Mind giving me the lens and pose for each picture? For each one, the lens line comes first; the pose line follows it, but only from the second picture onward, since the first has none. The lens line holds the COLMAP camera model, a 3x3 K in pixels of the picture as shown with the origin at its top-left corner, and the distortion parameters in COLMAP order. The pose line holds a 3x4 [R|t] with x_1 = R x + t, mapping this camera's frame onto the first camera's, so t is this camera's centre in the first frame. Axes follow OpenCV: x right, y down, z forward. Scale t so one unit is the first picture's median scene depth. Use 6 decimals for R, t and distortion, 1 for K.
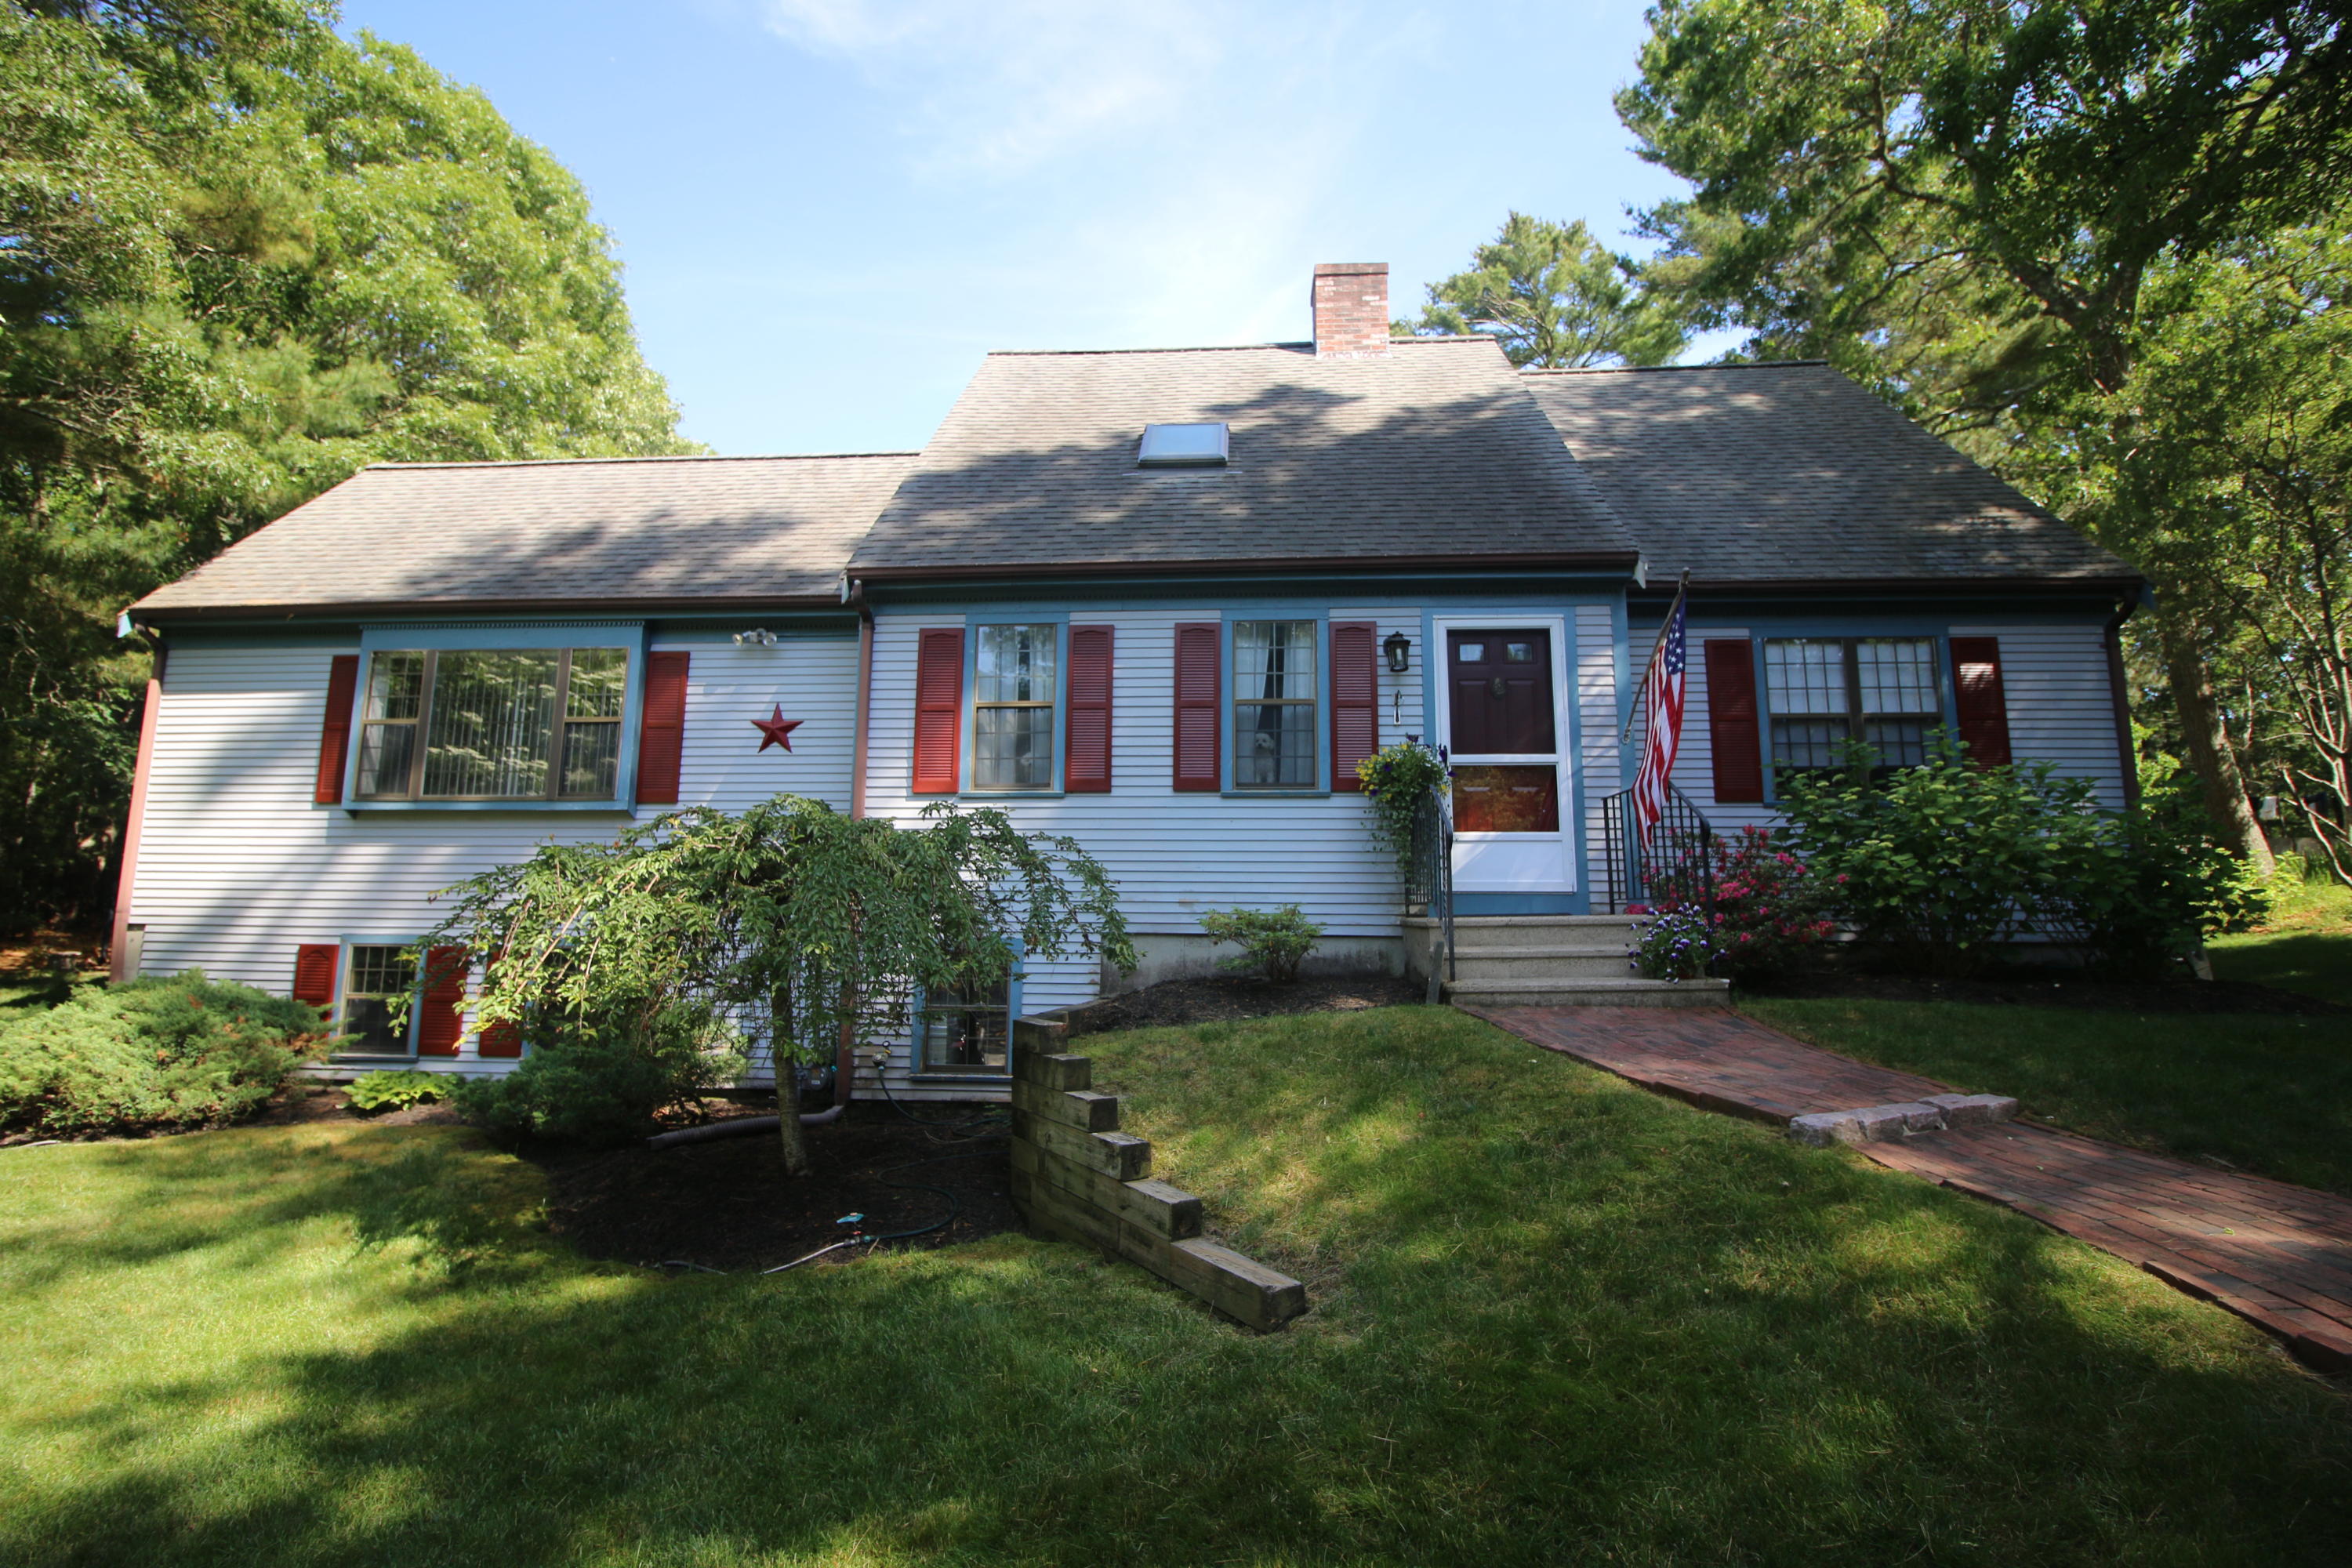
lens RADIAL K [[1077.2, 0, 1169.9], [0, 1077.2, 782.5], [0, 0, 1]] dist [0.000680, -0.014655]
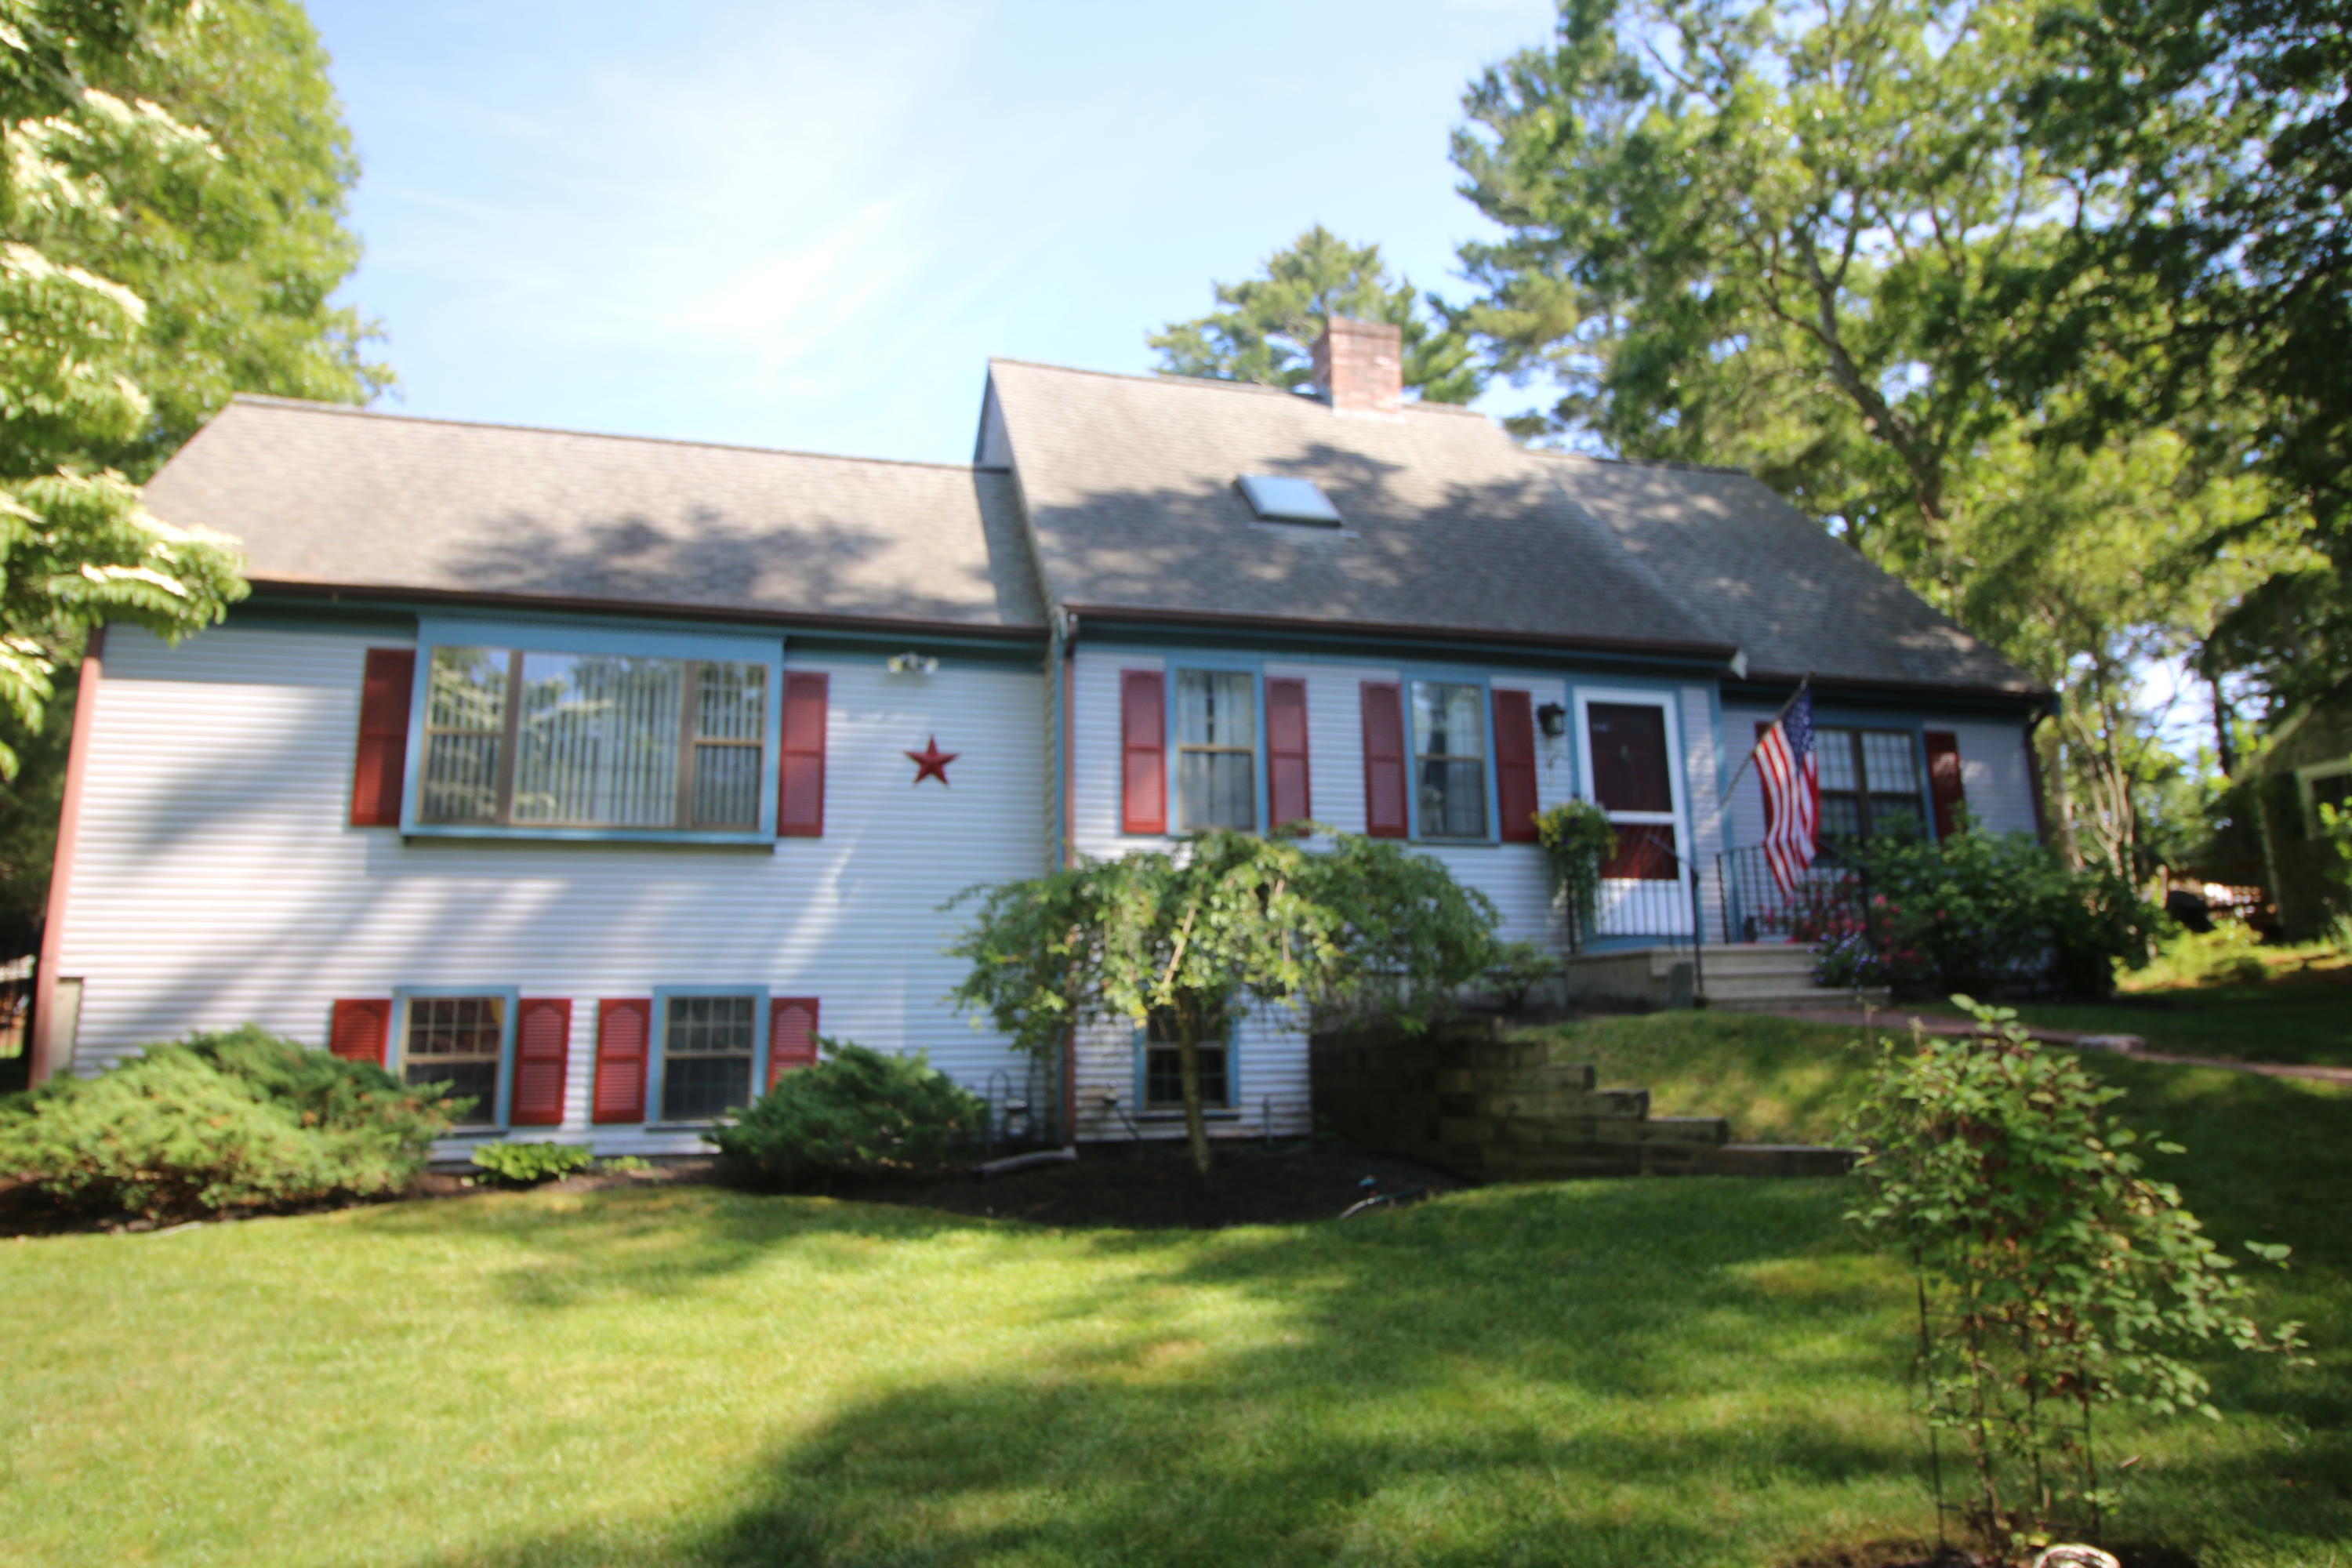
lens RADIAL K [[1412.2, 0, 1176.0], [0, 1412.2, 784.0], [0, 0, 1]] dist [0.004506, 0.000807]
pose [[0.944933, 0.040507, 0.324746, -0.609080], [-0.023828, 0.998192, -0.055174, 0.035113], [-0.326394, 0.044398, 0.944191, -0.250233]]
